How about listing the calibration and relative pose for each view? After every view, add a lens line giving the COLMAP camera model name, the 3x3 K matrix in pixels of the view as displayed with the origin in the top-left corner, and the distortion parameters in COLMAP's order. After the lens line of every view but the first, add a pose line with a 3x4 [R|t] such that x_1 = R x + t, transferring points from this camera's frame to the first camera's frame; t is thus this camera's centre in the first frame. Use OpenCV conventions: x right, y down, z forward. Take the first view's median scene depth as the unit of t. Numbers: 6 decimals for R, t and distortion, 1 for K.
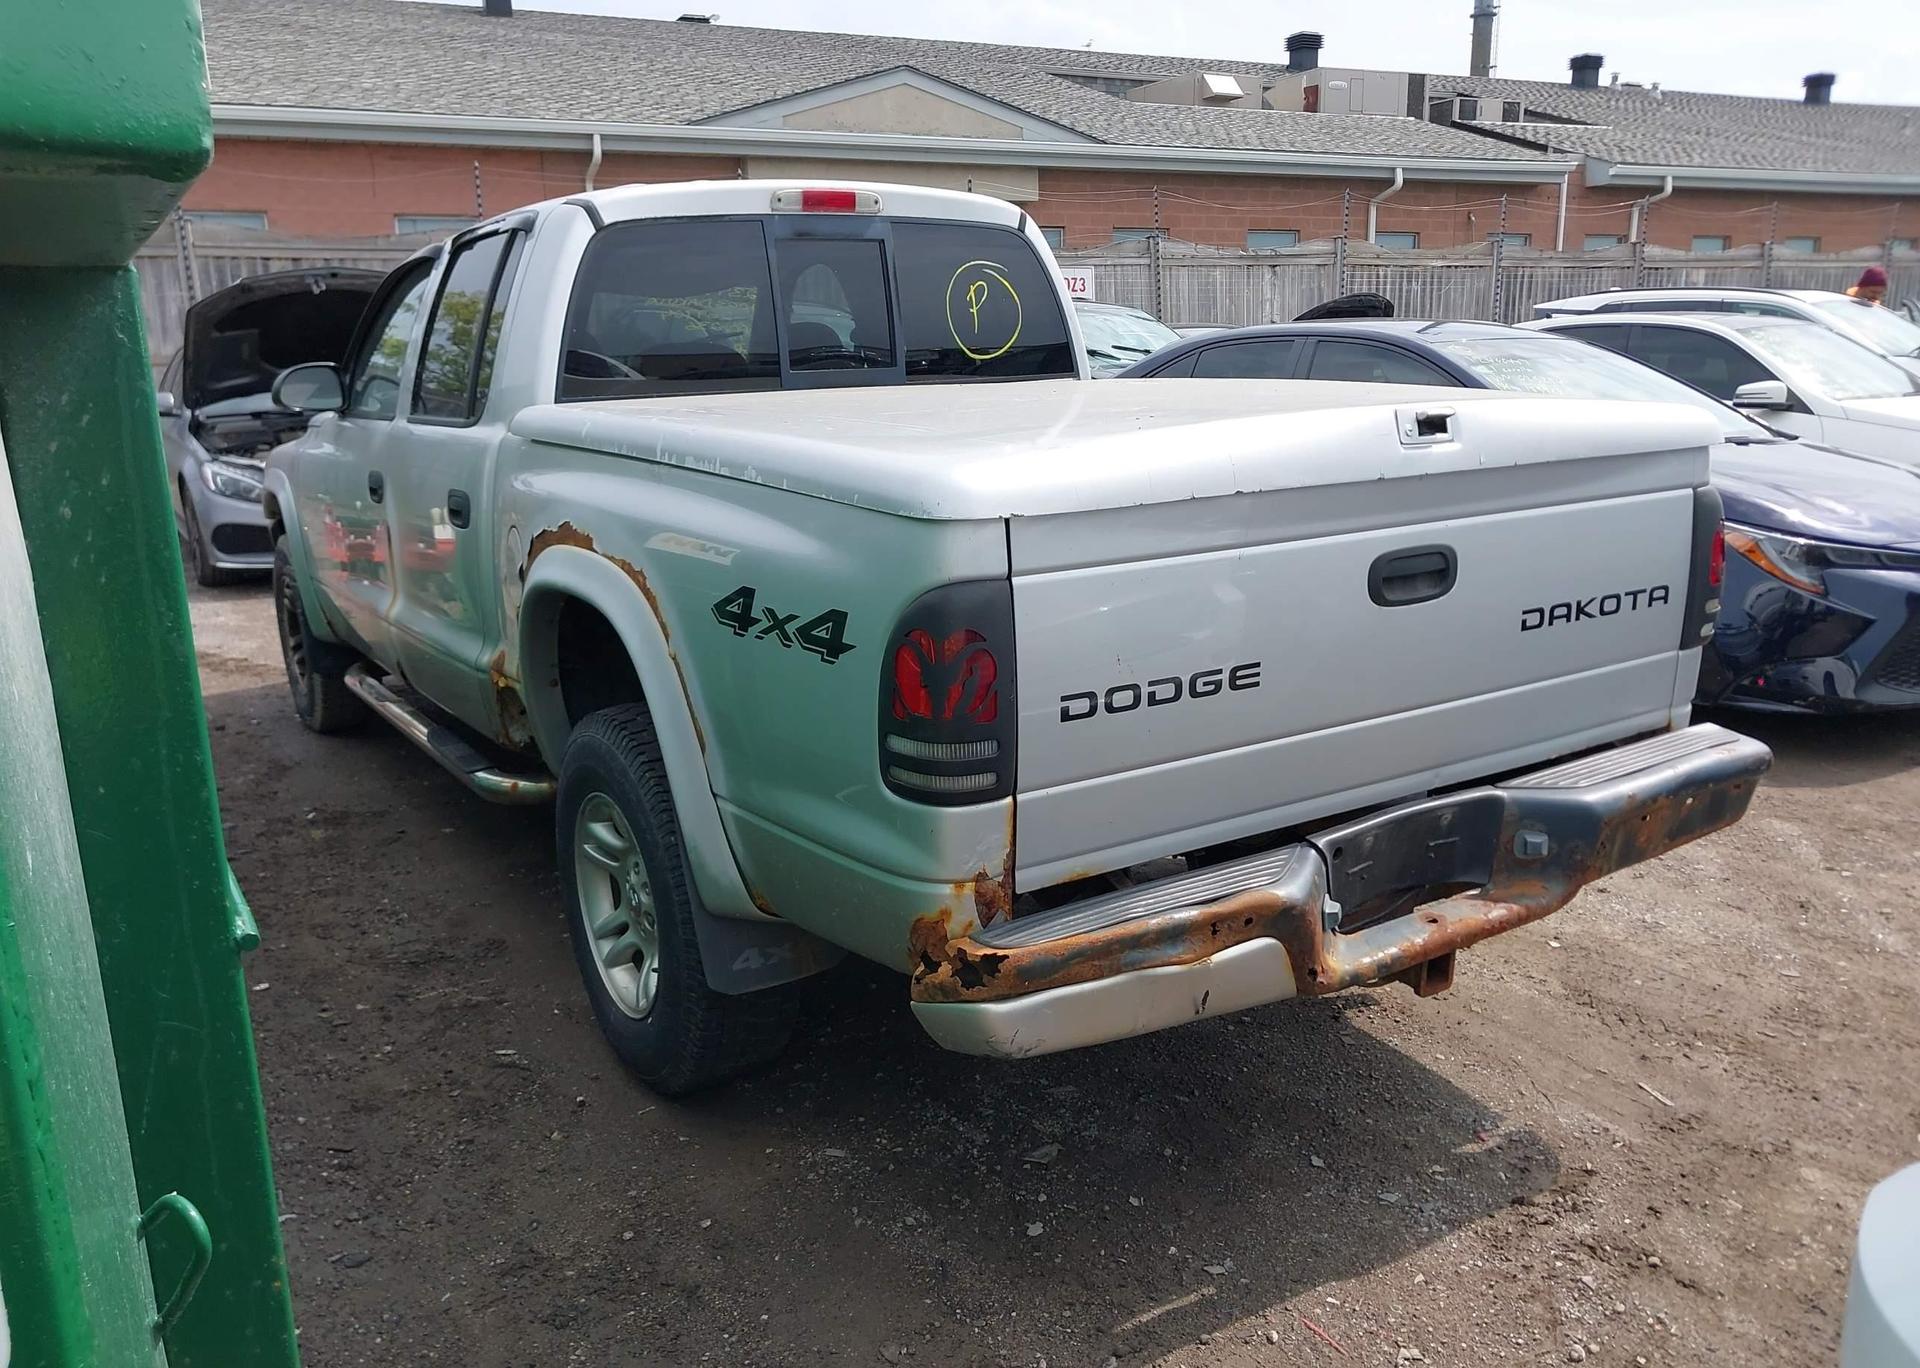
lens RADIAL K [[1495.8, 0, 971.8], [0, 1495.8, 714.6], [0, 0, 1]] dist [0.041907, -0.045478]
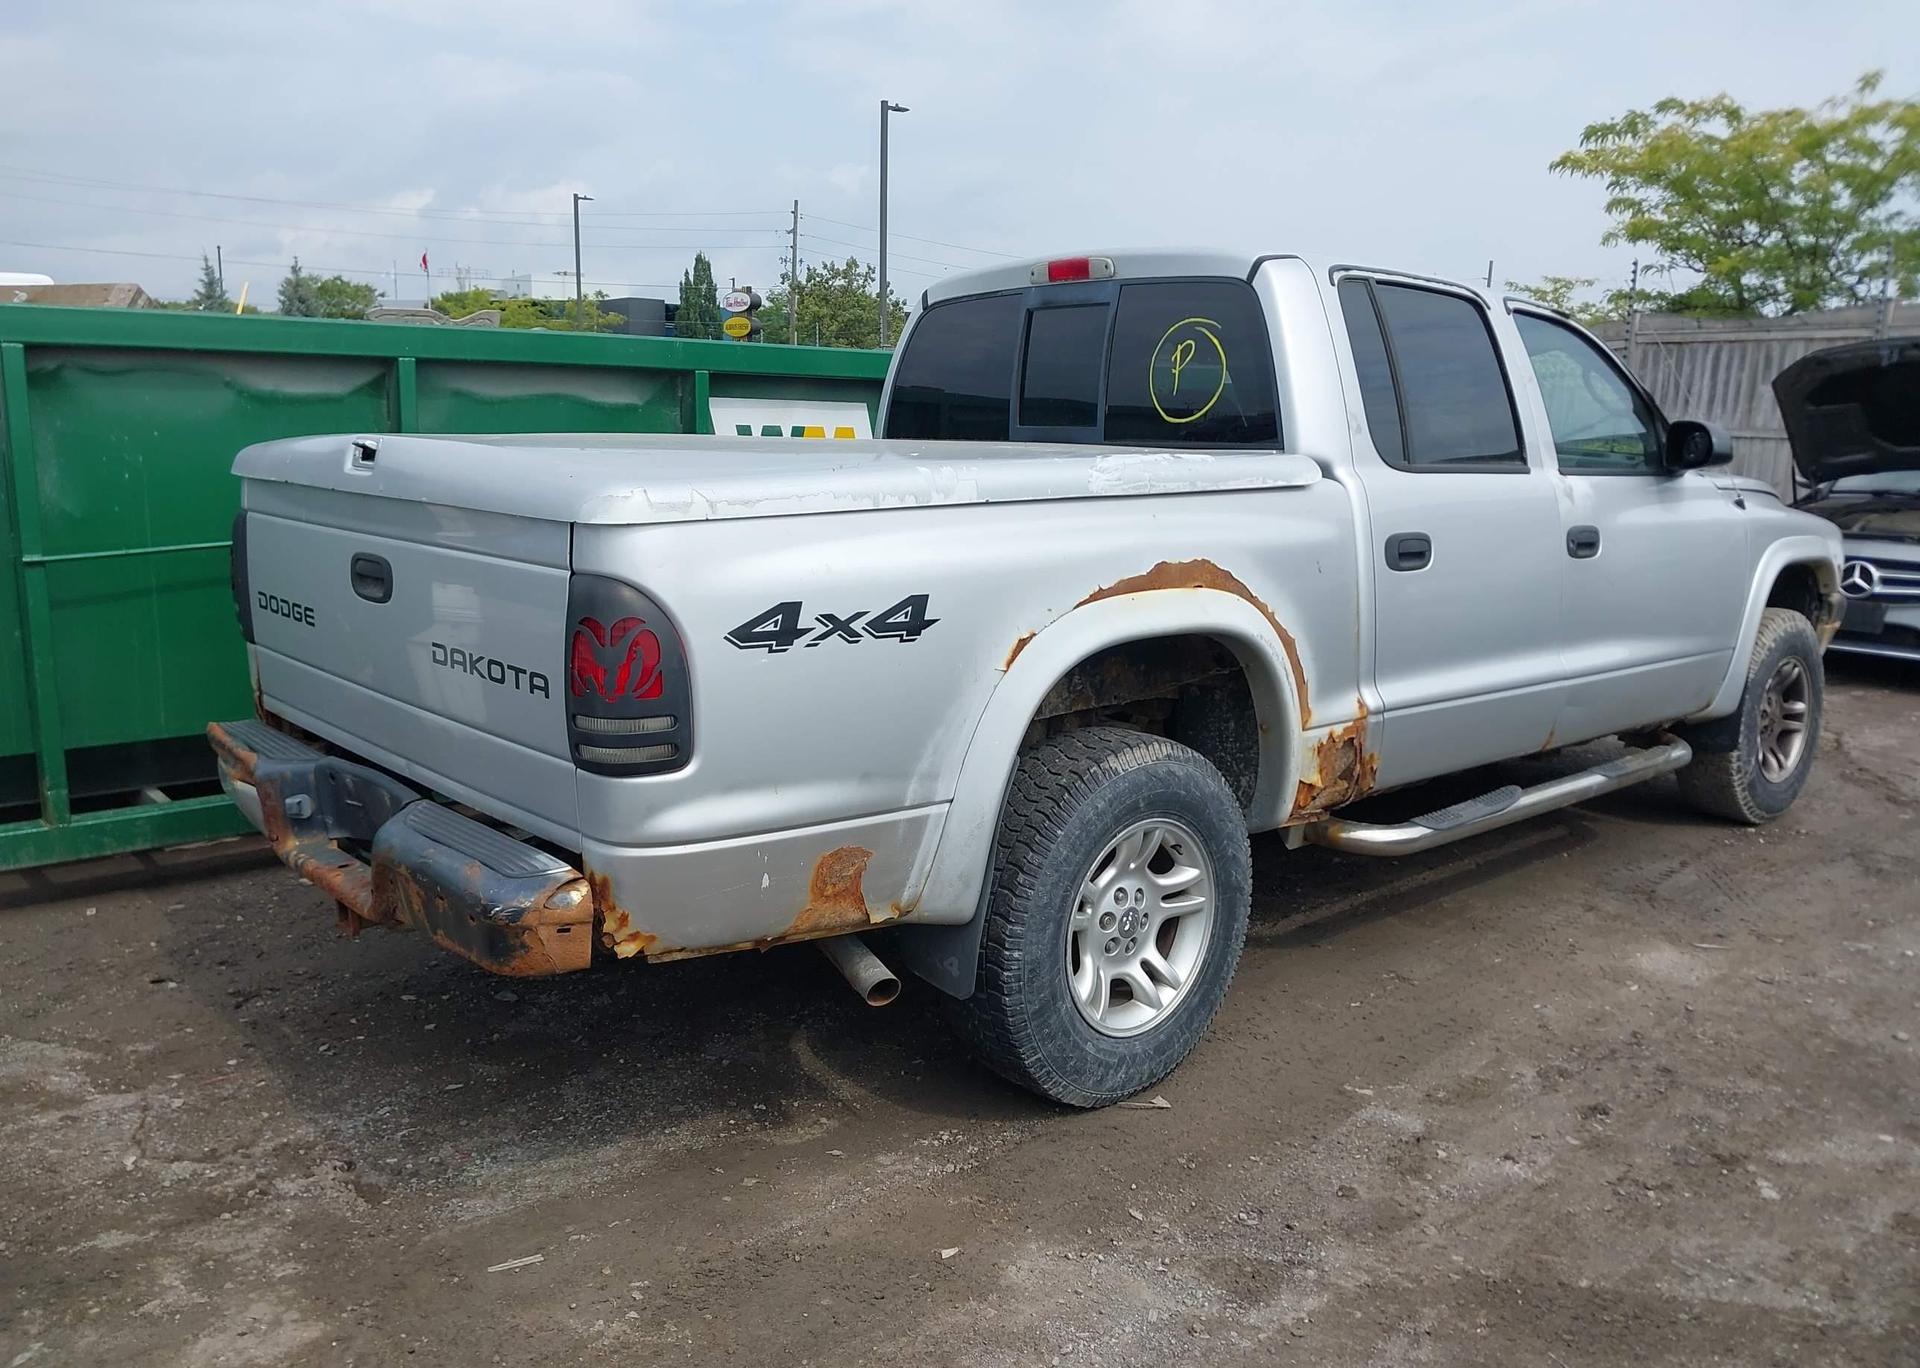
lens RADIAL K [[1495.8, 0, 981.5], [0, 1495.8, 714.1], [0, 0, 1]] dist [0.041907, -0.045478]
pose [[0.161994, 0.217493, -0.962525, 1.424556], [-0.267672, 0.948523, 0.169279, -0.296484], [0.949794, 0.230219, 0.211872, 1.132627]]
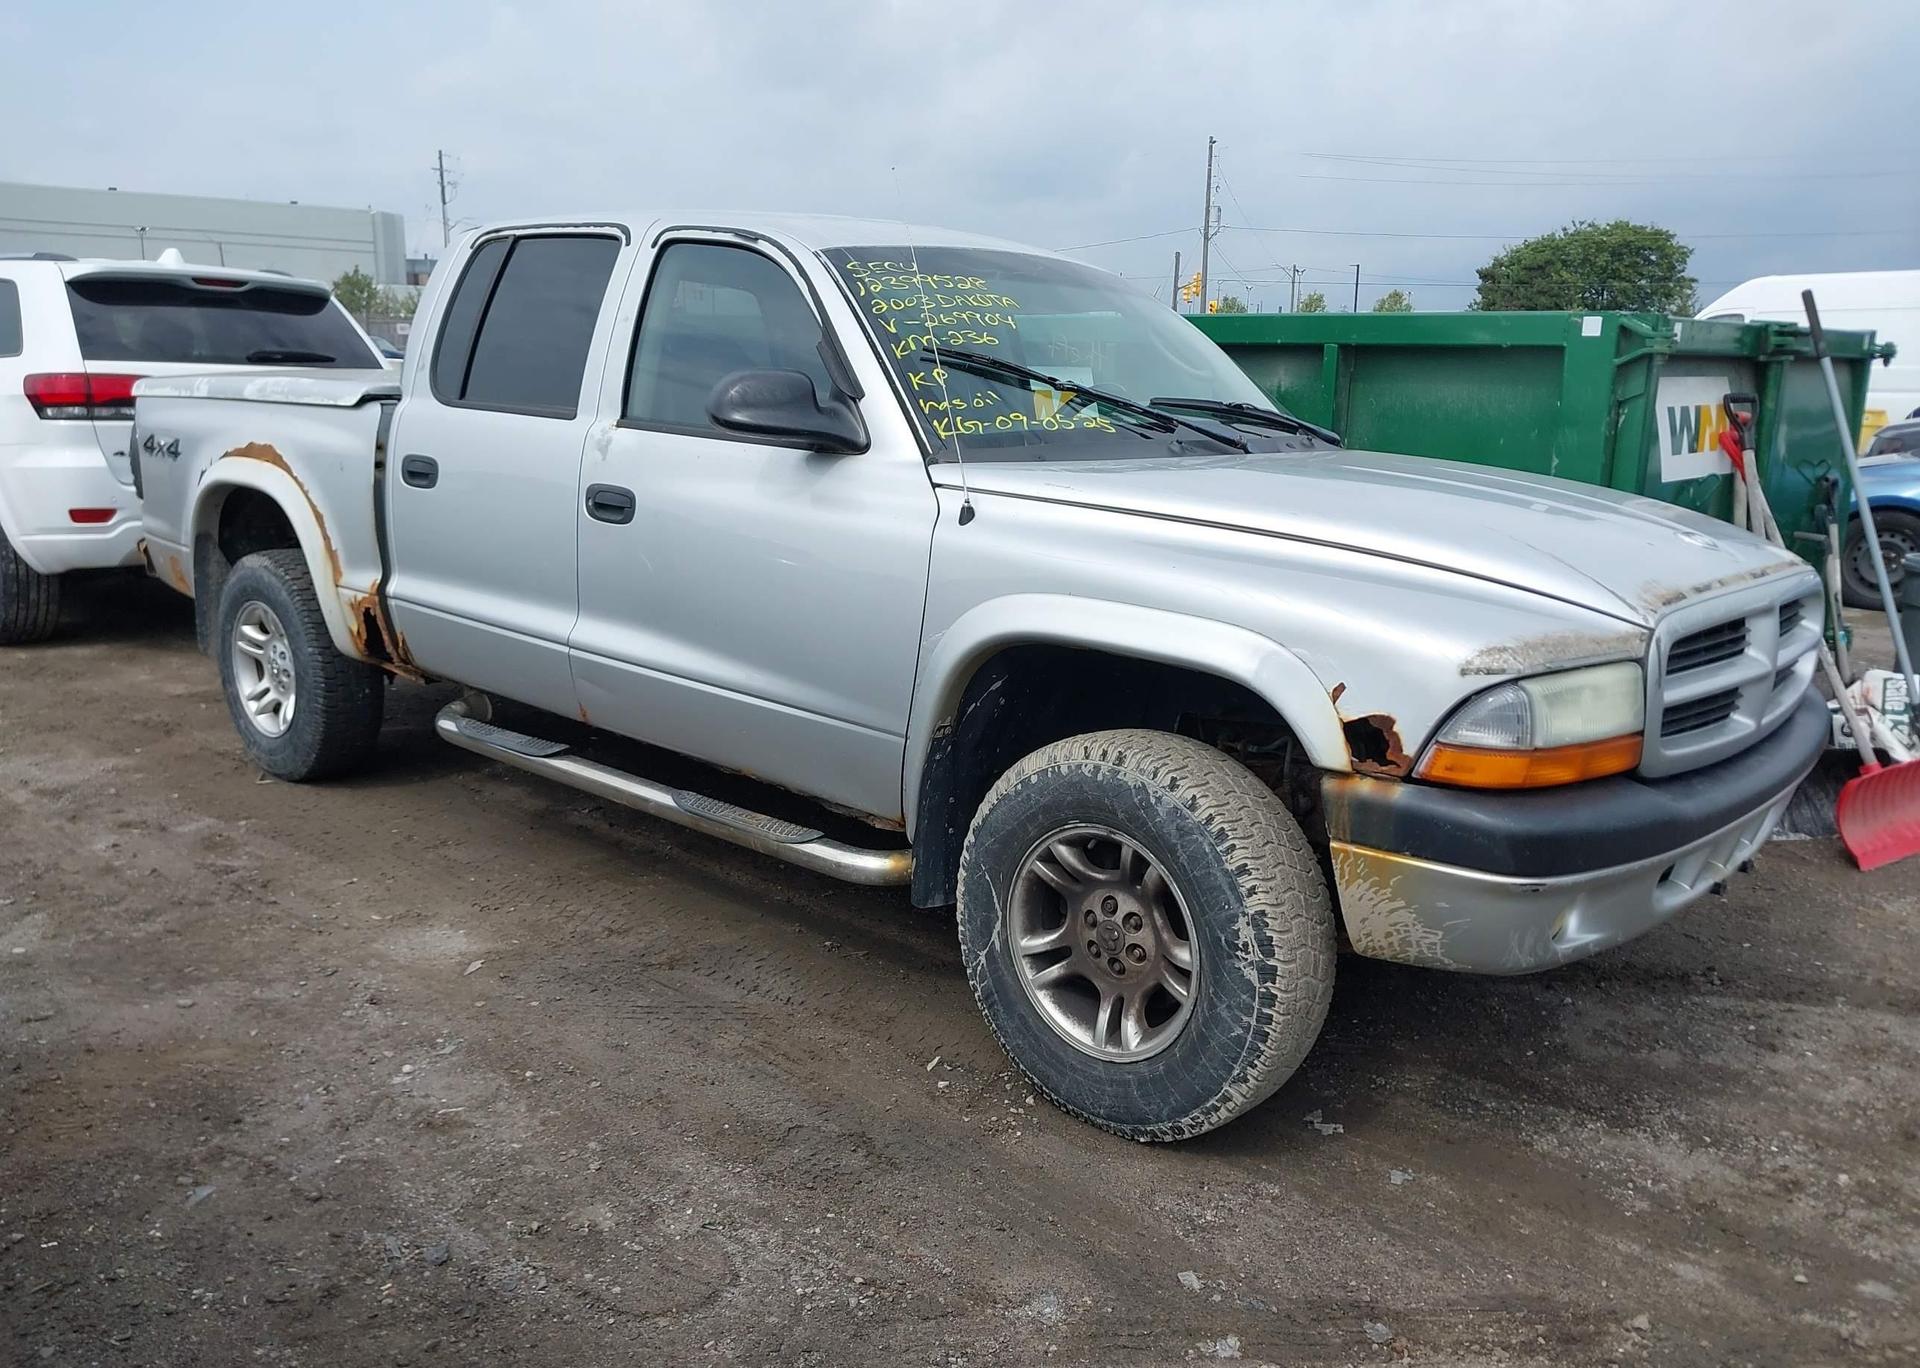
lens RADIAL K [[1495.8, 0, 985.4], [0, 1495.8, 727.5], [0, 0, 1]] dist [0.041907, -0.045478]
pose [[-0.962810, 0.055200, -0.264481, -0.039624], [-0.077106, 0.882057, 0.464790, -0.878068], [0.258944, 0.467898, -0.844997, 3.464401]]
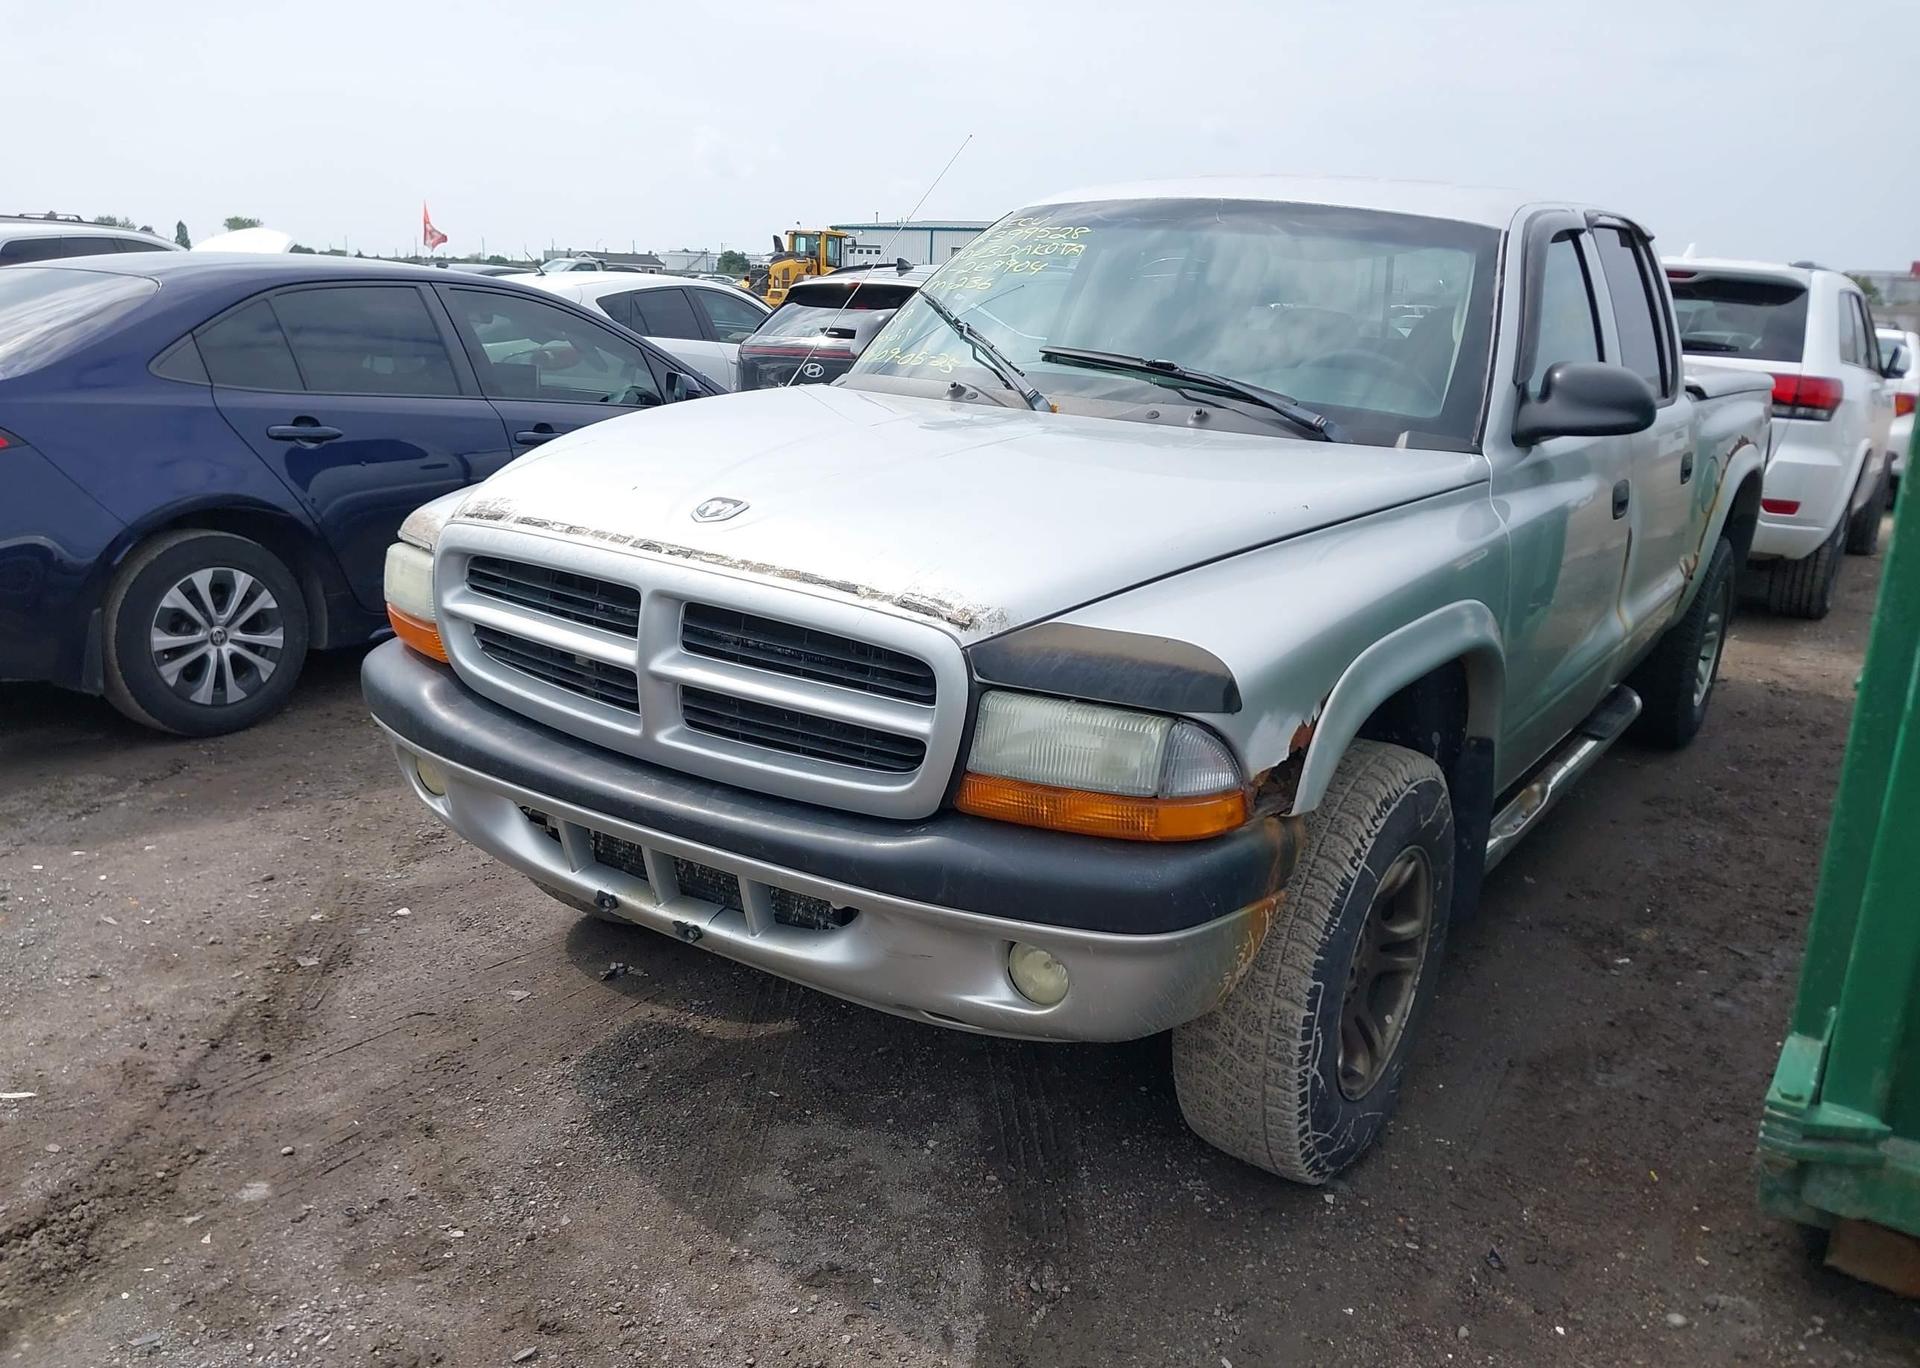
lens RADIAL K [[1469.5, 0, 972.3], [0, 1469.5, 750.3], [0, 0, 1]] dist [0.065438, -0.029074]
pose [[-0.387902, -0.277467, 0.878945, -1.754910], [0.182305, 0.911676, 0.368256, -0.684051], [-0.903491, 0.303084, -0.303057, 2.755215]]
